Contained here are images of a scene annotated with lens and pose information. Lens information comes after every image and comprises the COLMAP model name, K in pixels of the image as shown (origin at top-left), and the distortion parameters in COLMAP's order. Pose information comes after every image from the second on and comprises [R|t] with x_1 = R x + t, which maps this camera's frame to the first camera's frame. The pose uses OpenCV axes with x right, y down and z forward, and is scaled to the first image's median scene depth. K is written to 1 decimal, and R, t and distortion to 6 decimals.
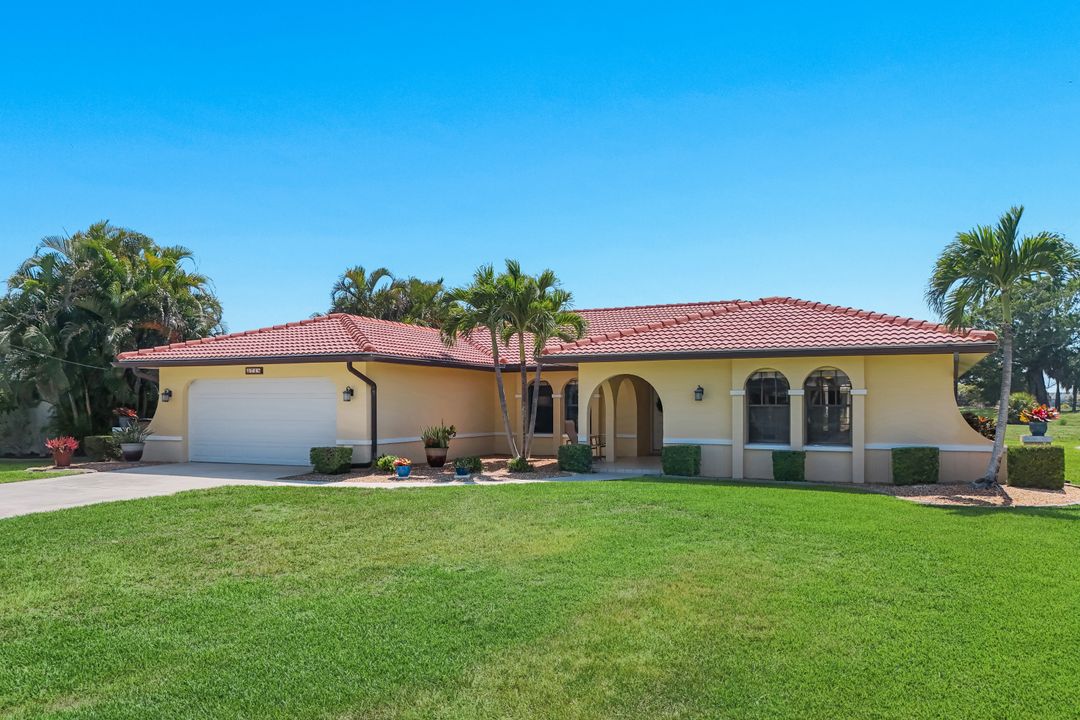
lens RADIAL K [[790.9, 0, 540.0], [0, 790.9, 360.0], [0, 0, 1]] dist [0.059463, -0.038433]
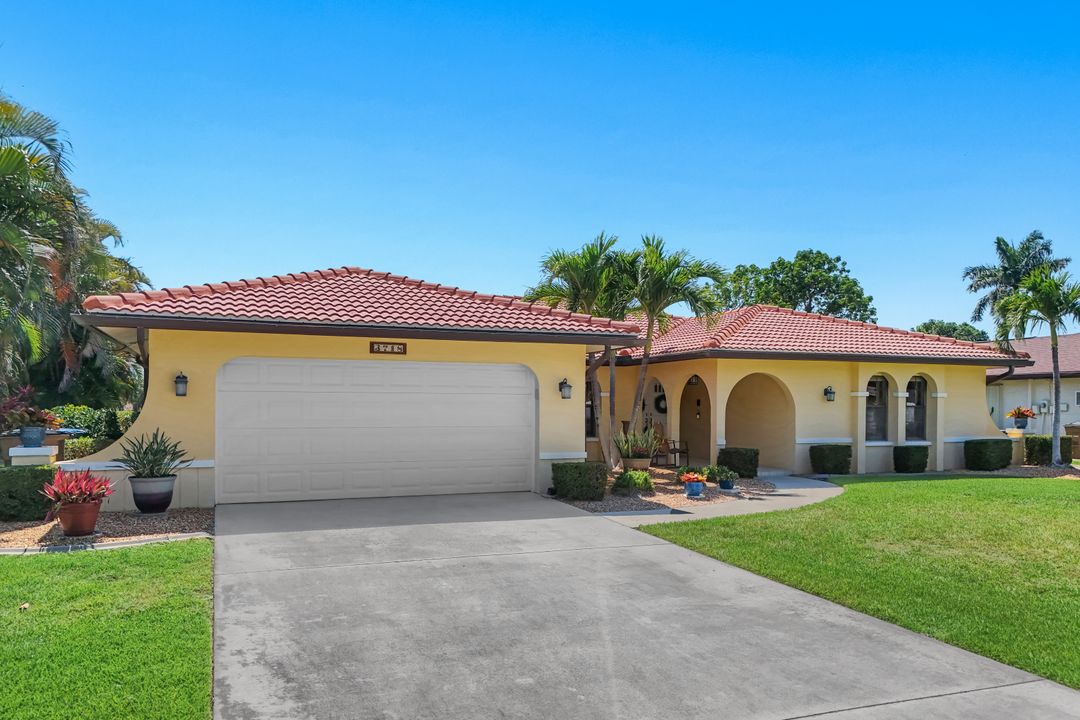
lens RADIAL K [[818.5, 0, 543.6], [0, 818.5, 400.3], [0, 0, 1]] dist [0.057593, -0.002102]
pose [[0.690739, 0.005293, 0.723085, -0.831032], [-0.045260, 0.998329, 0.035928, 0.028611], [-0.721687, -0.057544, 0.689824, 0.528982]]
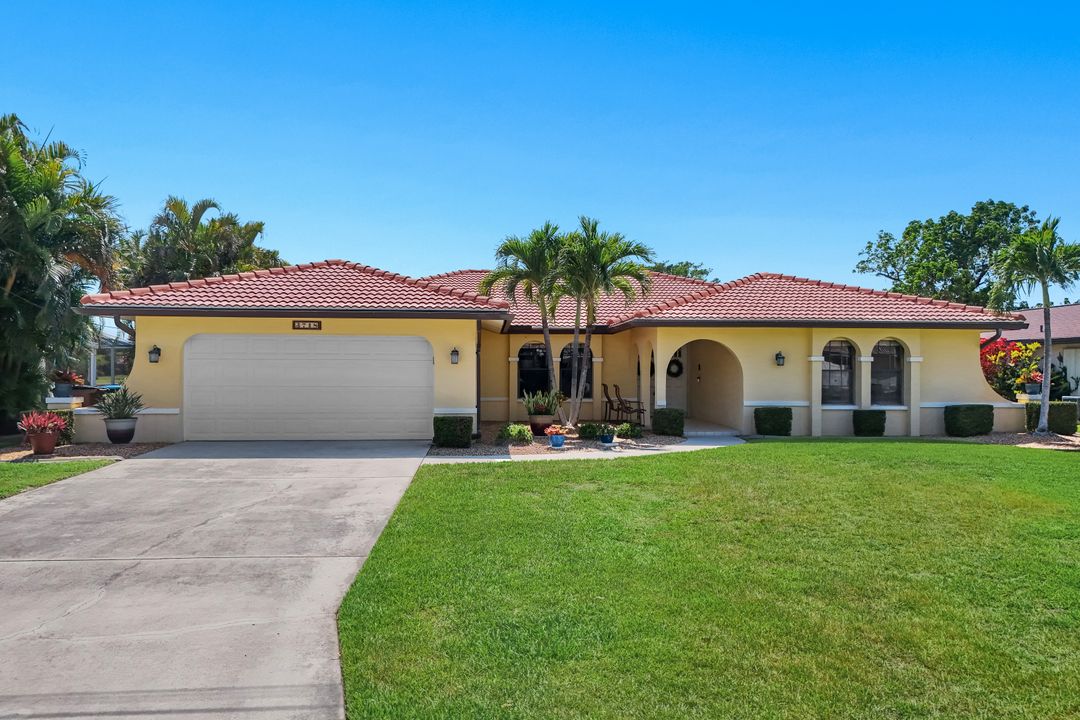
lens RADIAL K [[809.6, 0, 540.0], [0, 809.6, 360.0], [0, 0, 1]] dist [0.081341, -0.094464]
pose [[0.880491, 0.007192, 0.474009, -0.610572], [-0.031202, 0.998596, 0.042808, 0.006454], [-0.473036, -0.052482, 0.879479, 0.181385]]
